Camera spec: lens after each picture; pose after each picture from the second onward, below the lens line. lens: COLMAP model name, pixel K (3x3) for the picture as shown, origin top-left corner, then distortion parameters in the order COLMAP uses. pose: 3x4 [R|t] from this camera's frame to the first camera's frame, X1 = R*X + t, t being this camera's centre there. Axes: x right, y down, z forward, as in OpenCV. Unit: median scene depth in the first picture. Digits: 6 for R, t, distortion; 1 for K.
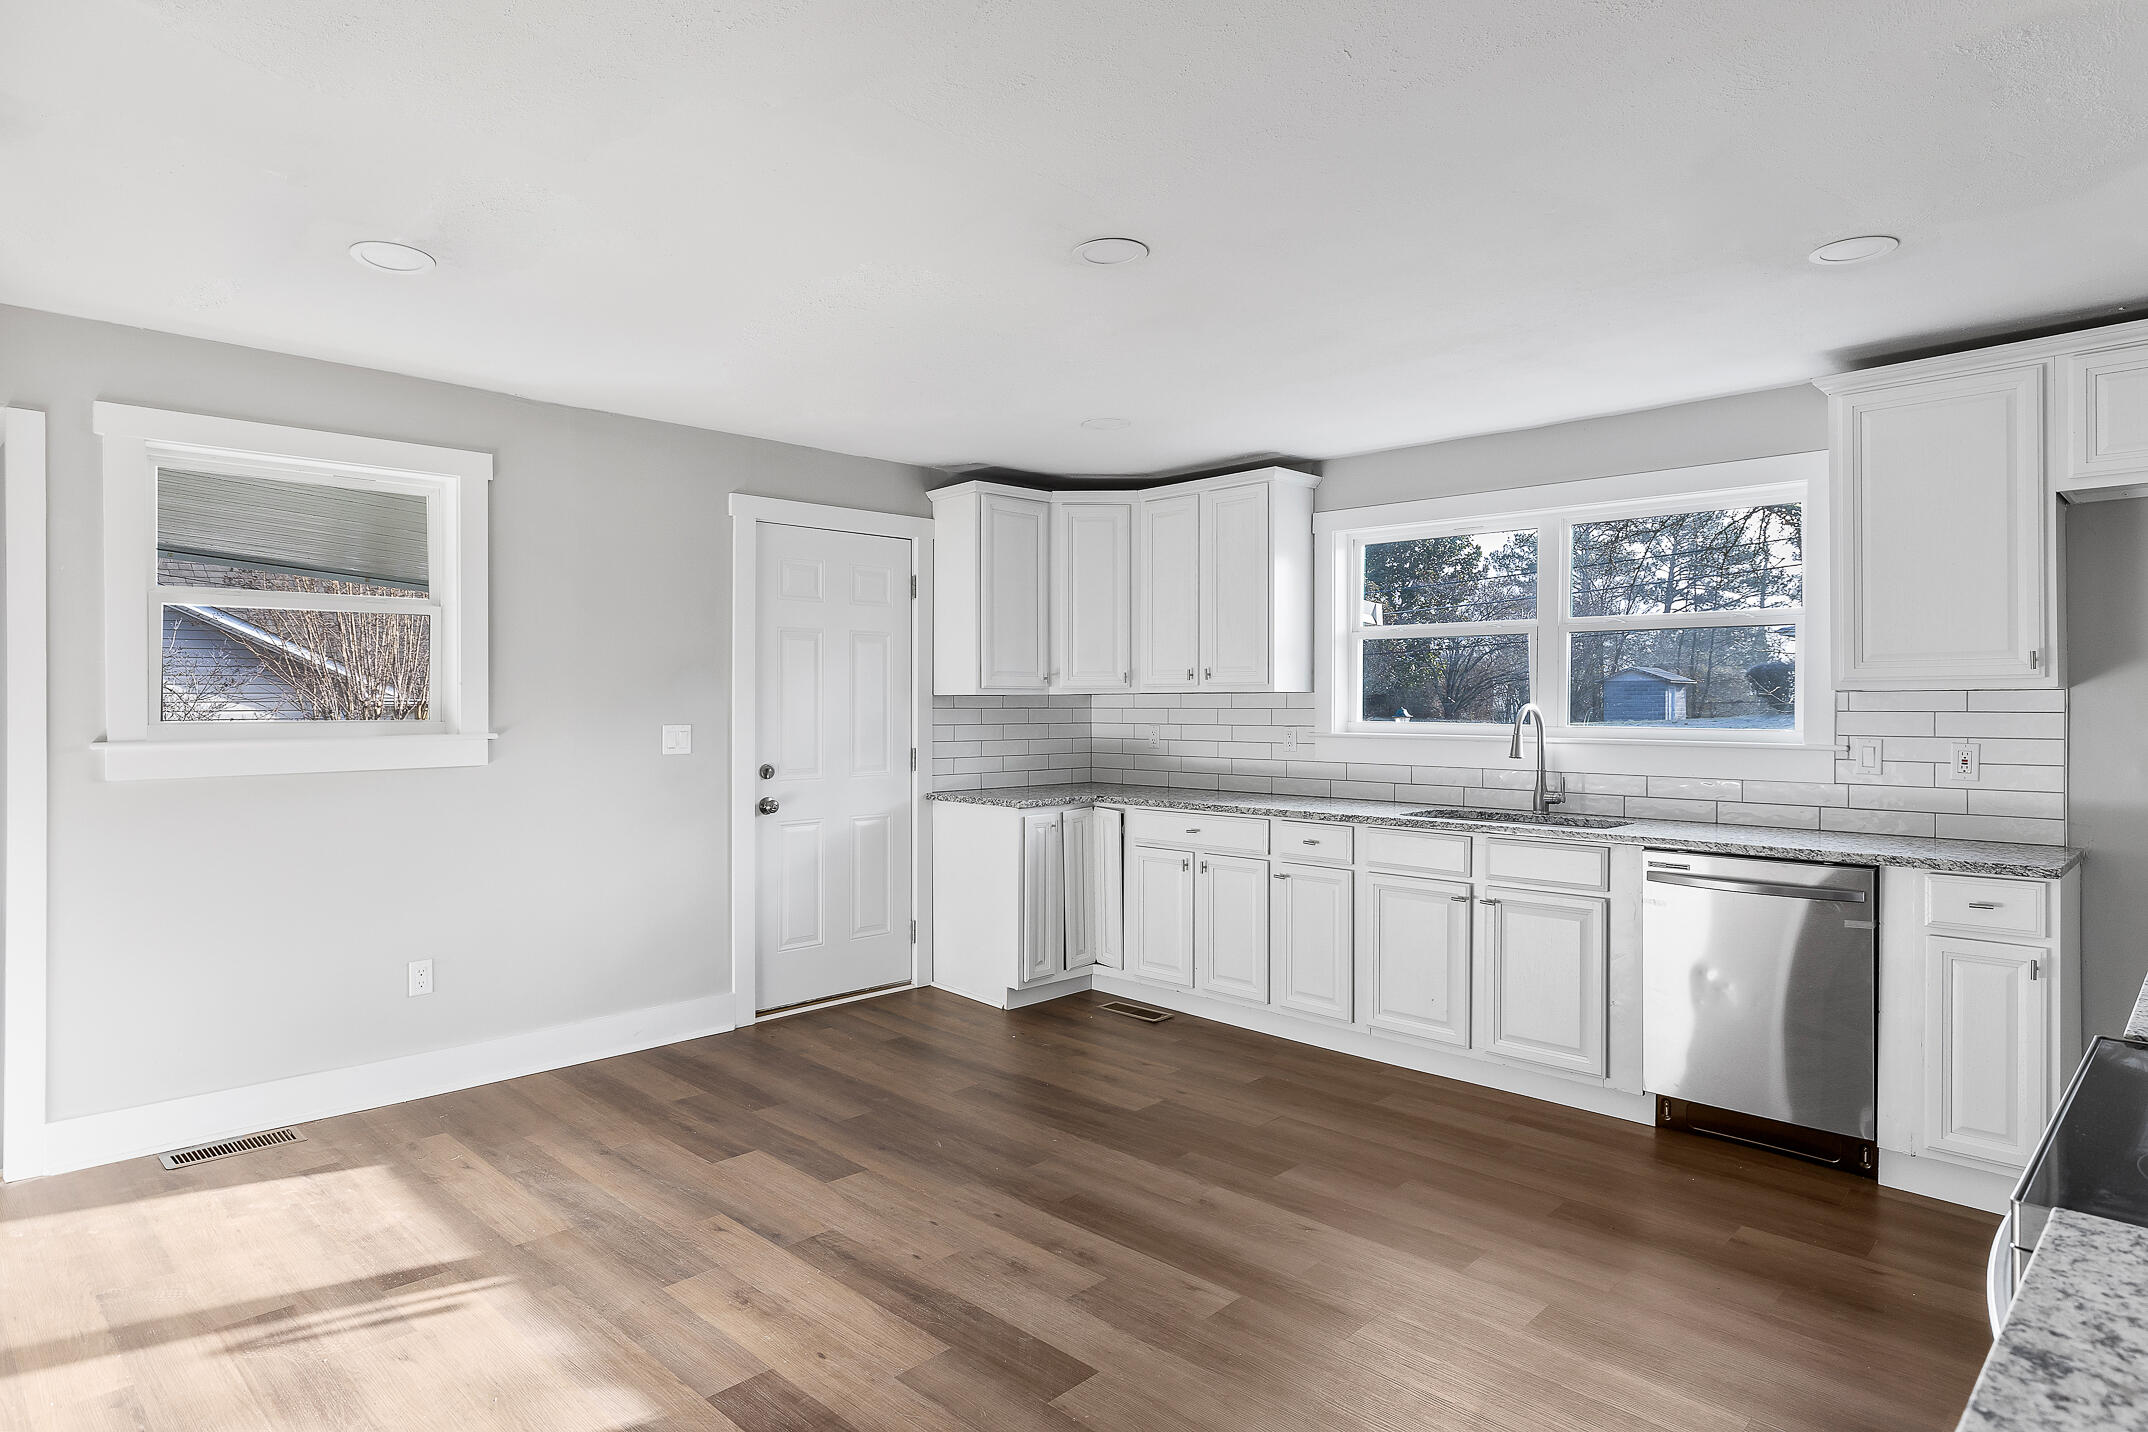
lens RADIAL K [[1212.4, 0, 1070.1], [0, 1212.4, 712.5], [0, 0, 1]] dist [-0.002006, -0.000274]
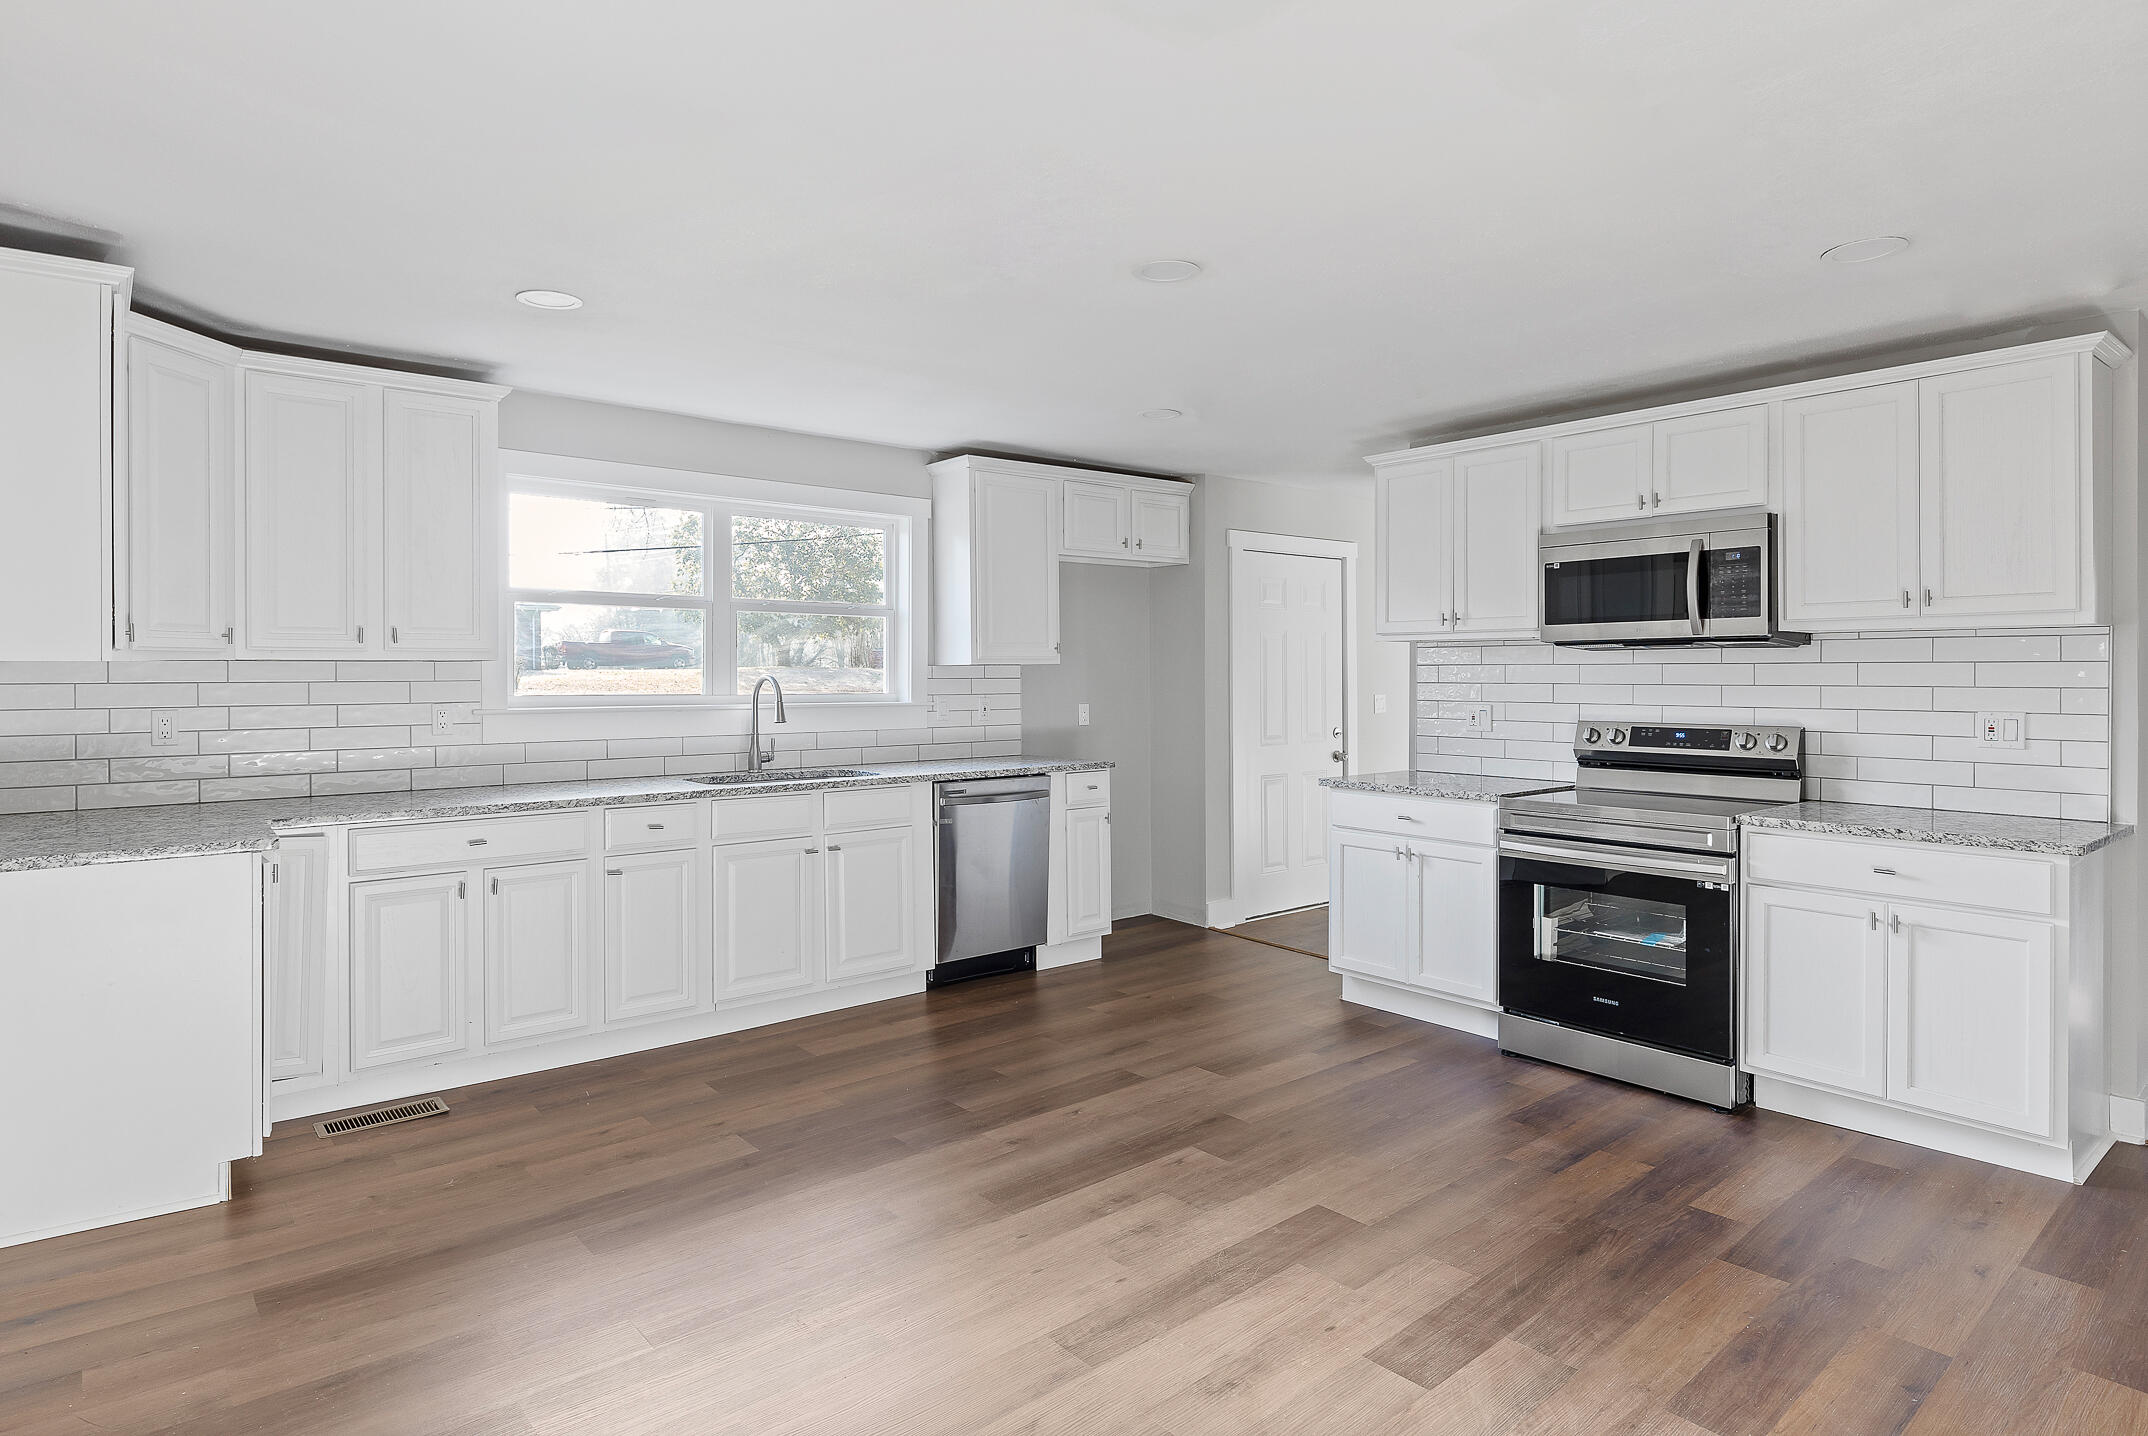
lens RADIAL K [[1142.6, 0, 1061.5], [0, 1142.6, 725.0], [0, 0, 1]] dist [-0.004850, 0.000248]
pose [[0.093128, -0.048795, 0.994458, -0.693365], [0.008725, 0.998800, 0.048191, -0.009063], [-0.995616, 0.004189, 0.093442, 0.688496]]
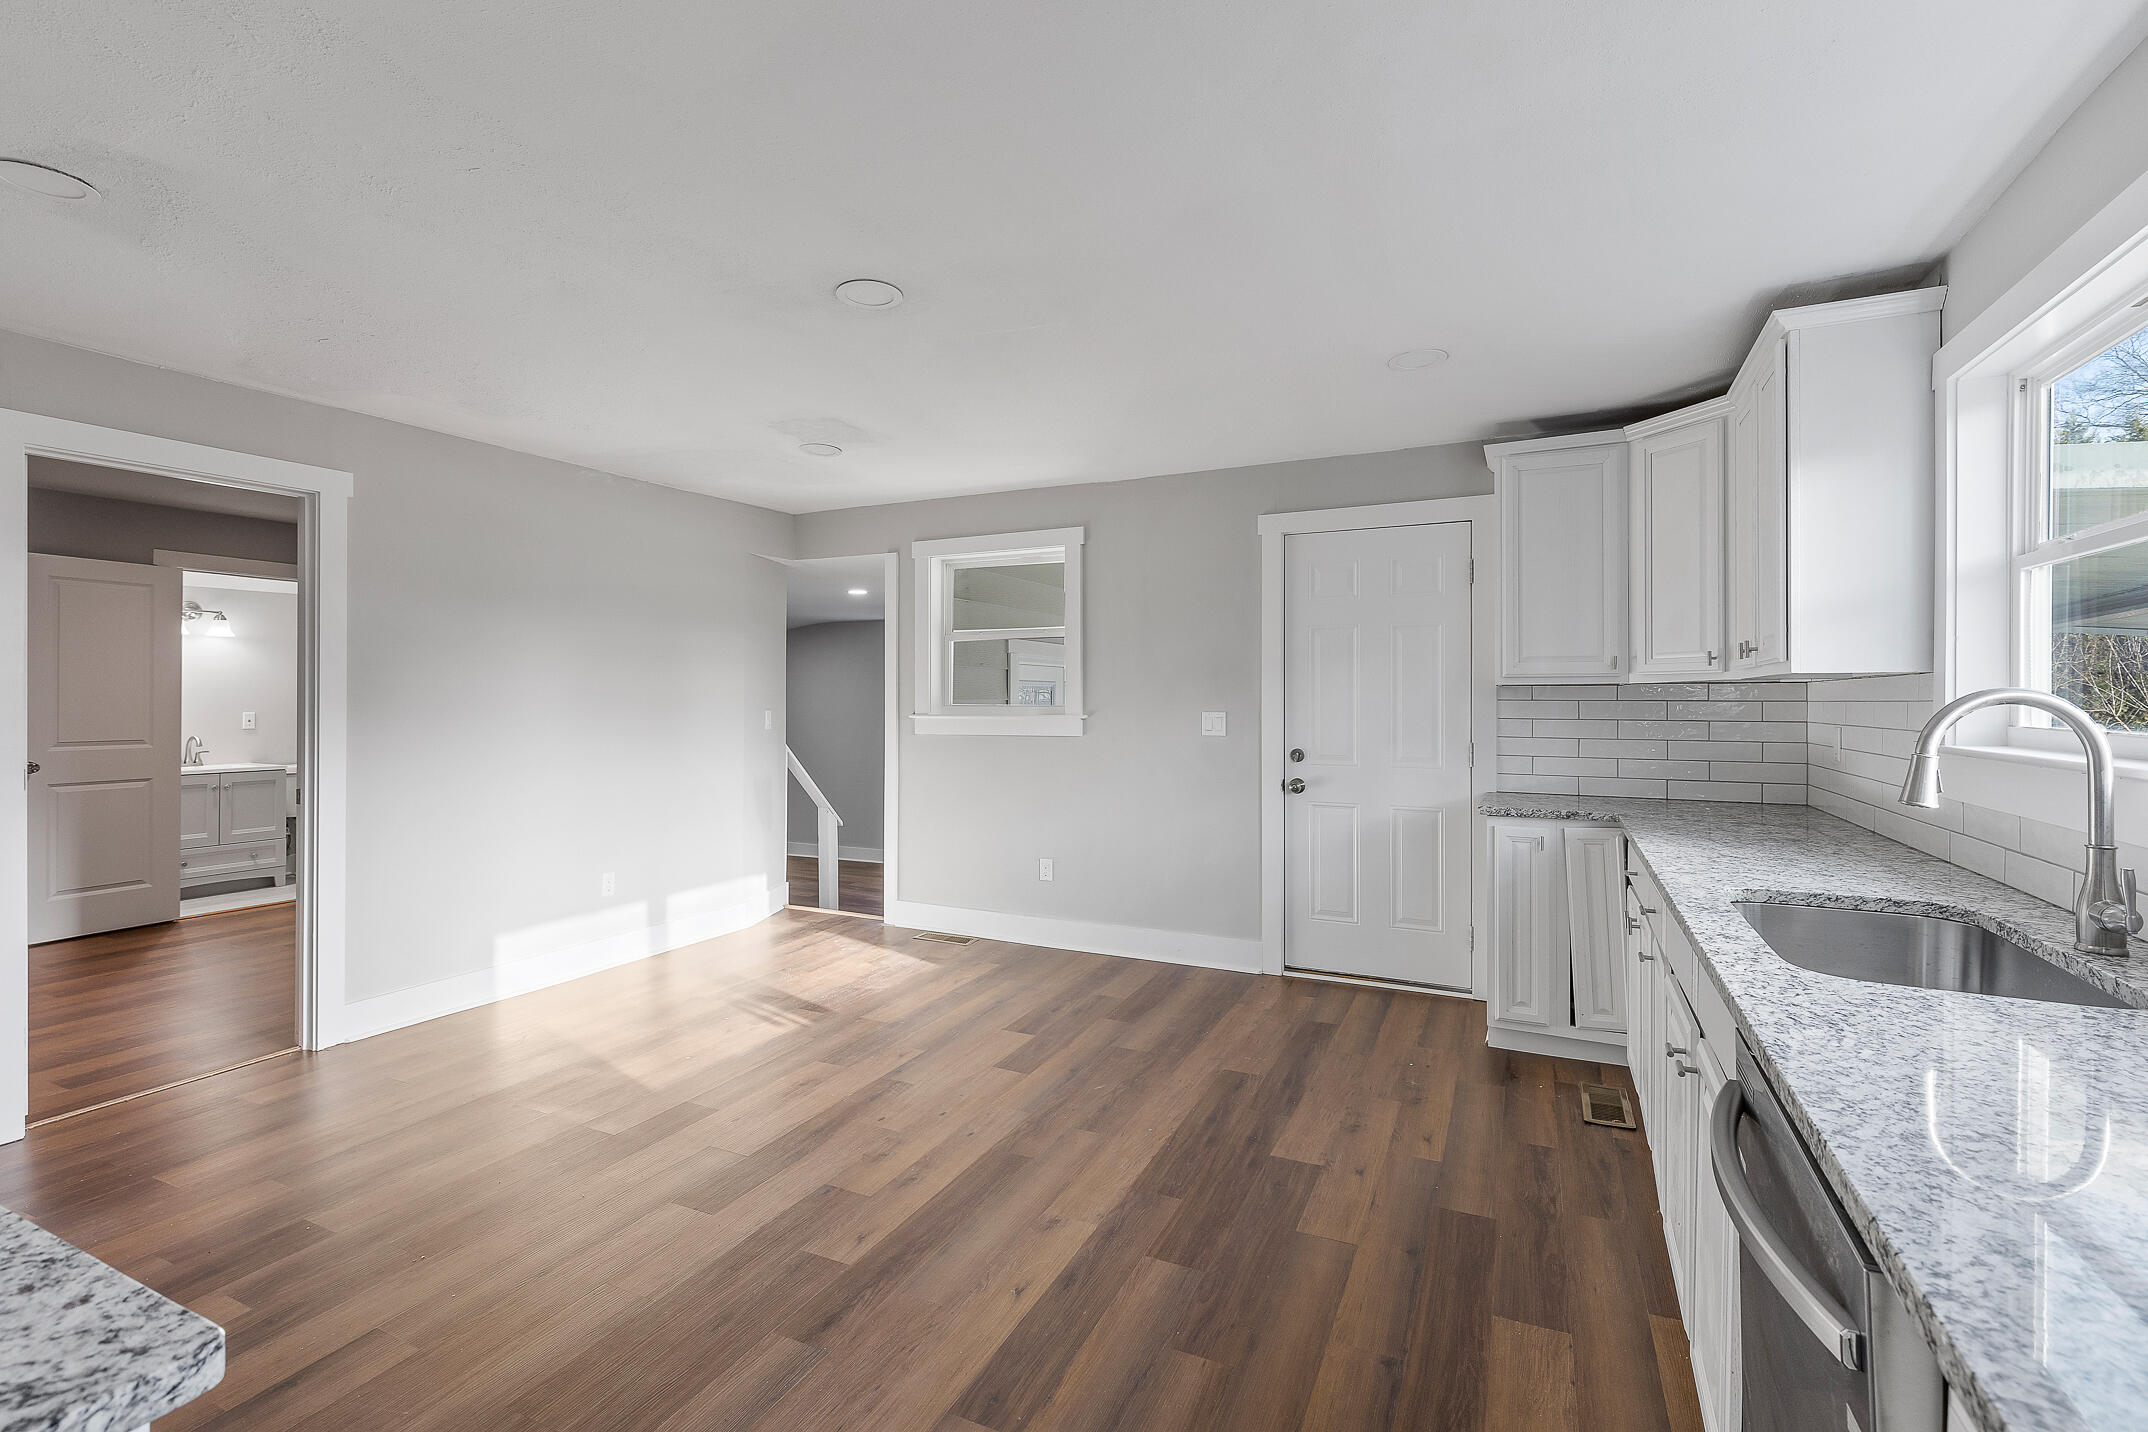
lens RADIAL K [[994.2, 0, 1056.5], [0, 994.2, 699.1], [0, 0, 1]] dist [0.010665, 0.000116]
pose [[0.297904, 0.002680, -0.954592, 0.676645], [-0.009065, 0.999959, -0.000021, -0.001574], [0.954553, 0.008659, 0.297916, 0.613243]]
